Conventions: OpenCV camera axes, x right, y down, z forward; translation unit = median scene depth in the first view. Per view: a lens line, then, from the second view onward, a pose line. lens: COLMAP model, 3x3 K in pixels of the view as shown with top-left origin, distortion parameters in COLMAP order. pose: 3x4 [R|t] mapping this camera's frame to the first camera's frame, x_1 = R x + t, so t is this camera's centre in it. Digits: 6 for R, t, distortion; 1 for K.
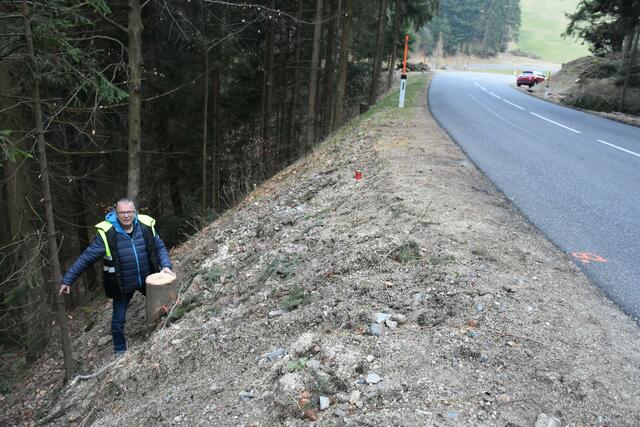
lens RADIAL K [[582.7, 0, 307.7], [0, 582.7, 214.1], [0, 0, 1]] dist [-0.127988, 0.205032]
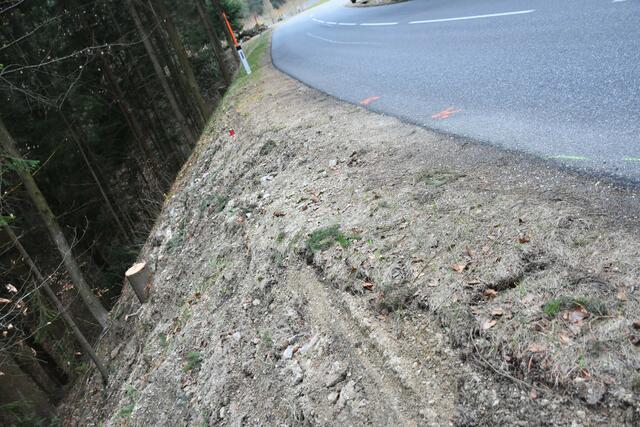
lens RADIAL K [[611.3, 0, 320.0], [0, 611.3, 213.5], [0, 0, 1]] dist [-0.032342, -0.003111]
pose [[0.869069, -0.475987, 0.134739, -0.002187], [0.472564, 0.879358, 0.058427, 0.016512], [-0.146294, 0.012895, 0.989157, -0.061361]]
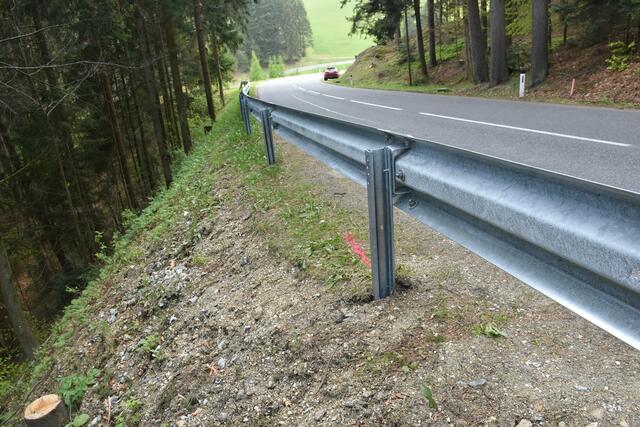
lens RADIAL K [[489.5, 0, 312.6], [0, 489.5, 213.7], [0, 0, 1]] dist [-0.182706, 0.104649]
pose [[0.927188, -0.273945, 0.255492, 0.001771], [0.271134, 0.961399, 0.046880, -0.012768], [-0.258472, 0.025806, 0.965674, 0.041423]]
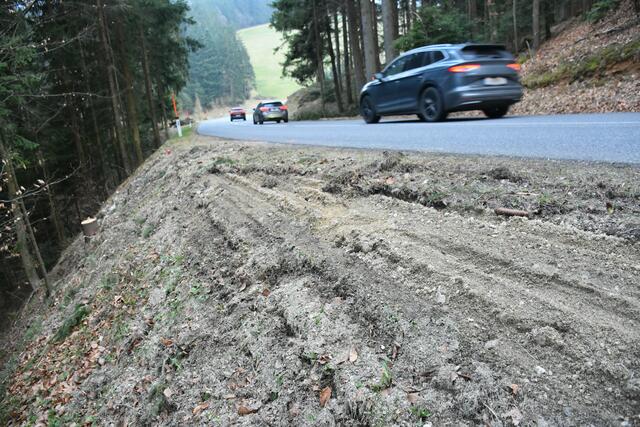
lens RADIAL K [[489.5, 0, 312.6], [0, 489.5, 213.7], [0, 0, 1]] dist [-0.182706, 0.104649]
pose [[0.886811, -0.269076, 0.375718, -0.023979], [0.291971, 0.956418, -0.004189, 0.044703], [-0.358217, 0.113414, 0.926724, -0.113404]]
